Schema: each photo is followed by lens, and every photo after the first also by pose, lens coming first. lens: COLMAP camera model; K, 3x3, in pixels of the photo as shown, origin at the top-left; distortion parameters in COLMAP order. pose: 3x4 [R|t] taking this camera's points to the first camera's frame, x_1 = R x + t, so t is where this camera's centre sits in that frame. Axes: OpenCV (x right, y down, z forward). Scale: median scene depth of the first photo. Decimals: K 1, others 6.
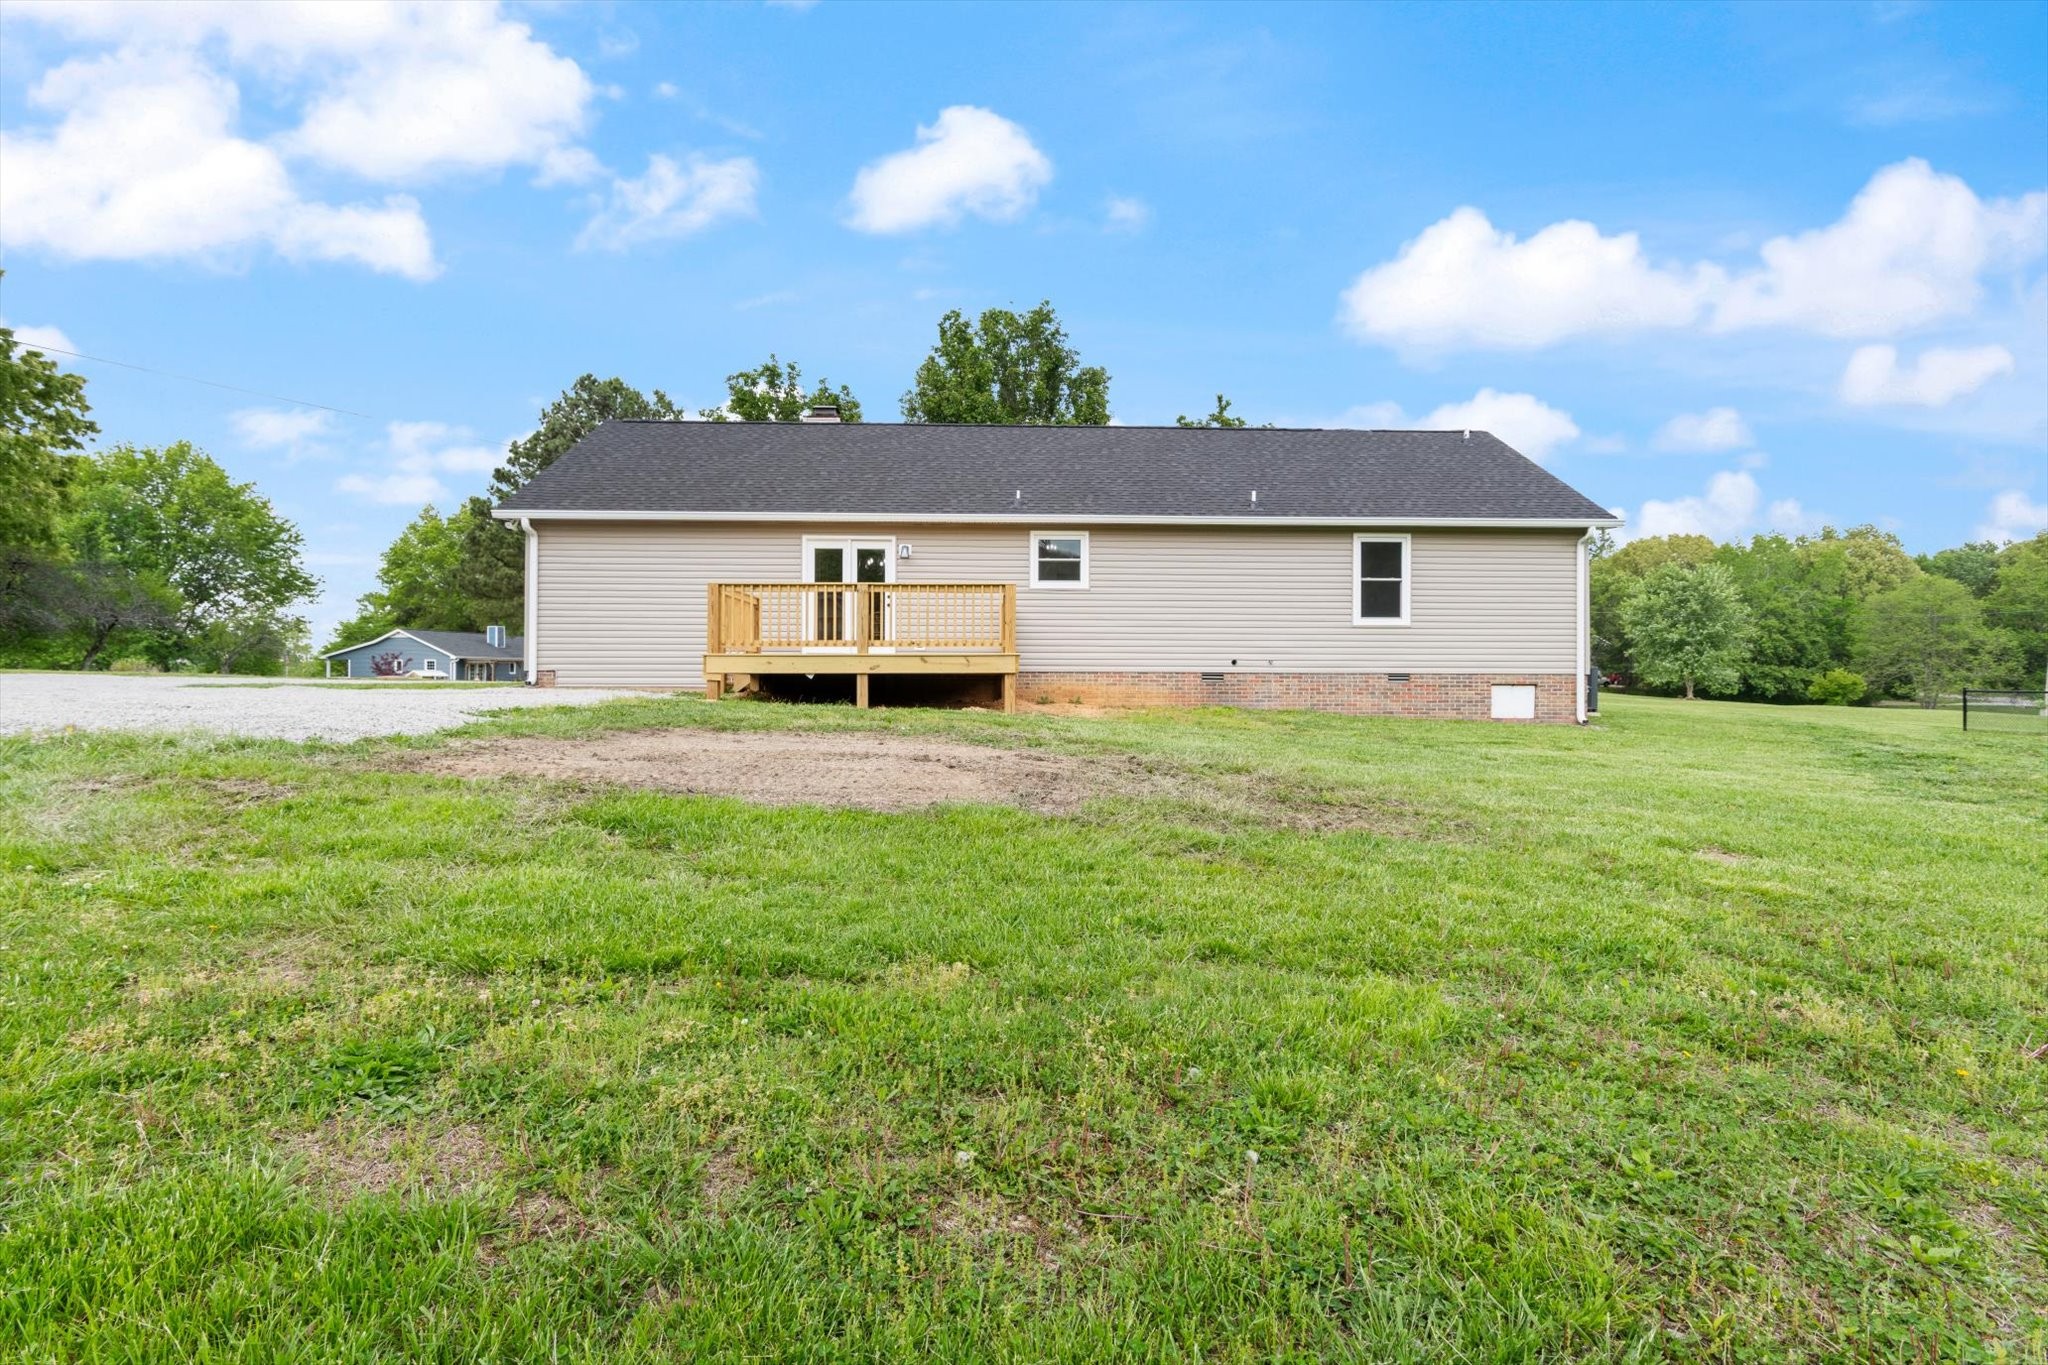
lens RADIAL K [[994.7, 0, 1021.1], [0, 994.7, 672.3], [0, 0, 1]] dist [0.000805, -0.000128]
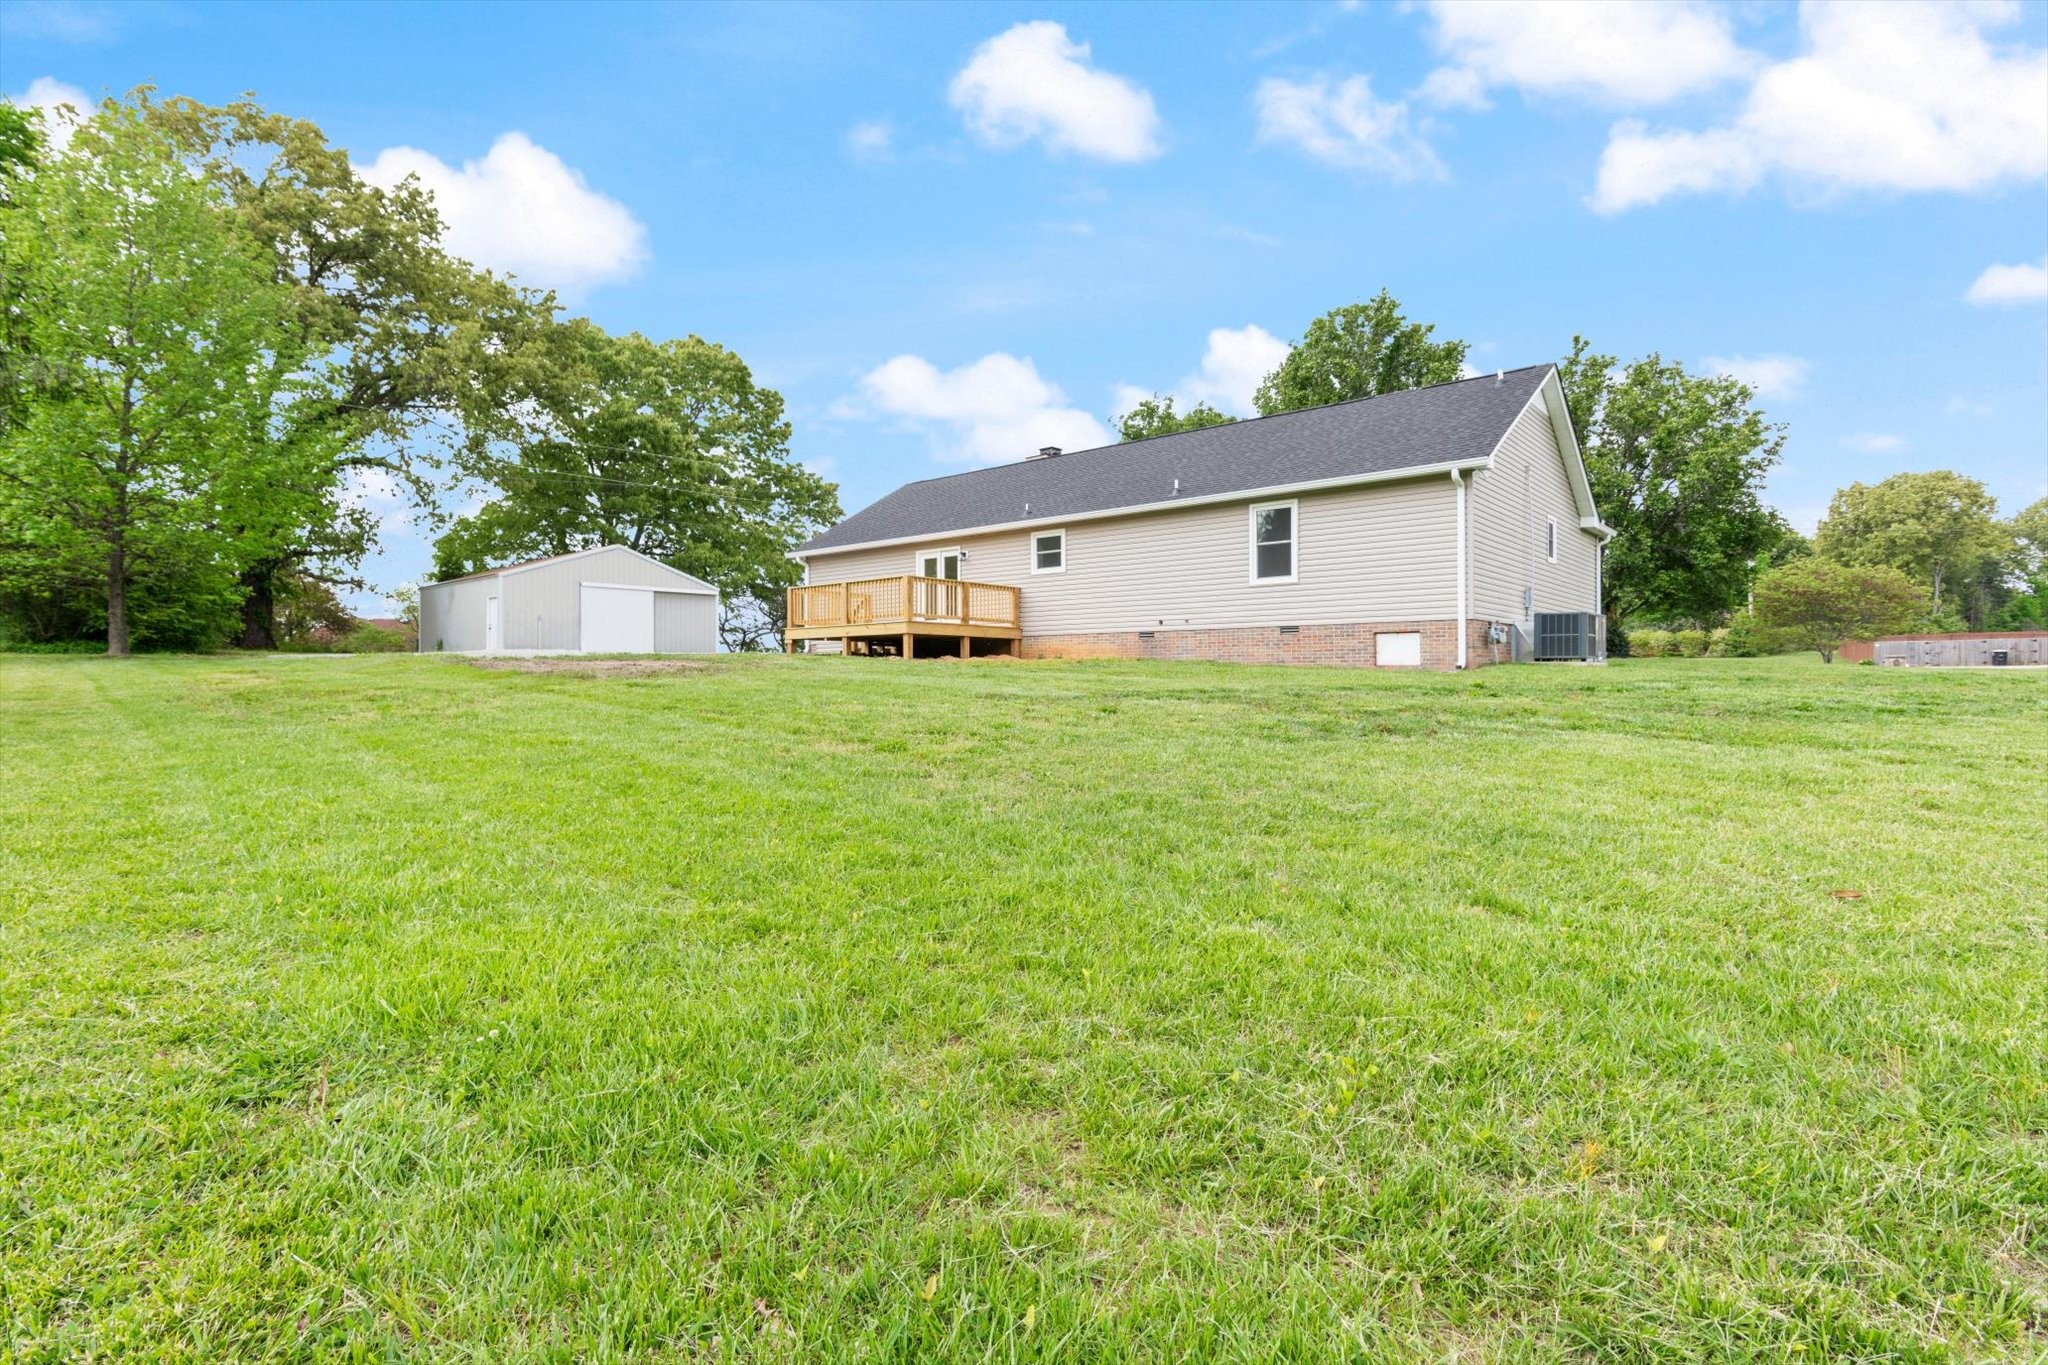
lens RADIAL K [[994.7, 0, 1021.1], [0, 994.7, 672.3], [0, 0, 1]] dist [0.000805, -0.000128]
pose [[0.727626, -0.008389, -0.685922, 0.921493], [0.010533, 0.999944, -0.001057, 0.050569], [0.685893, -0.006456, 0.727674, -0.008612]]
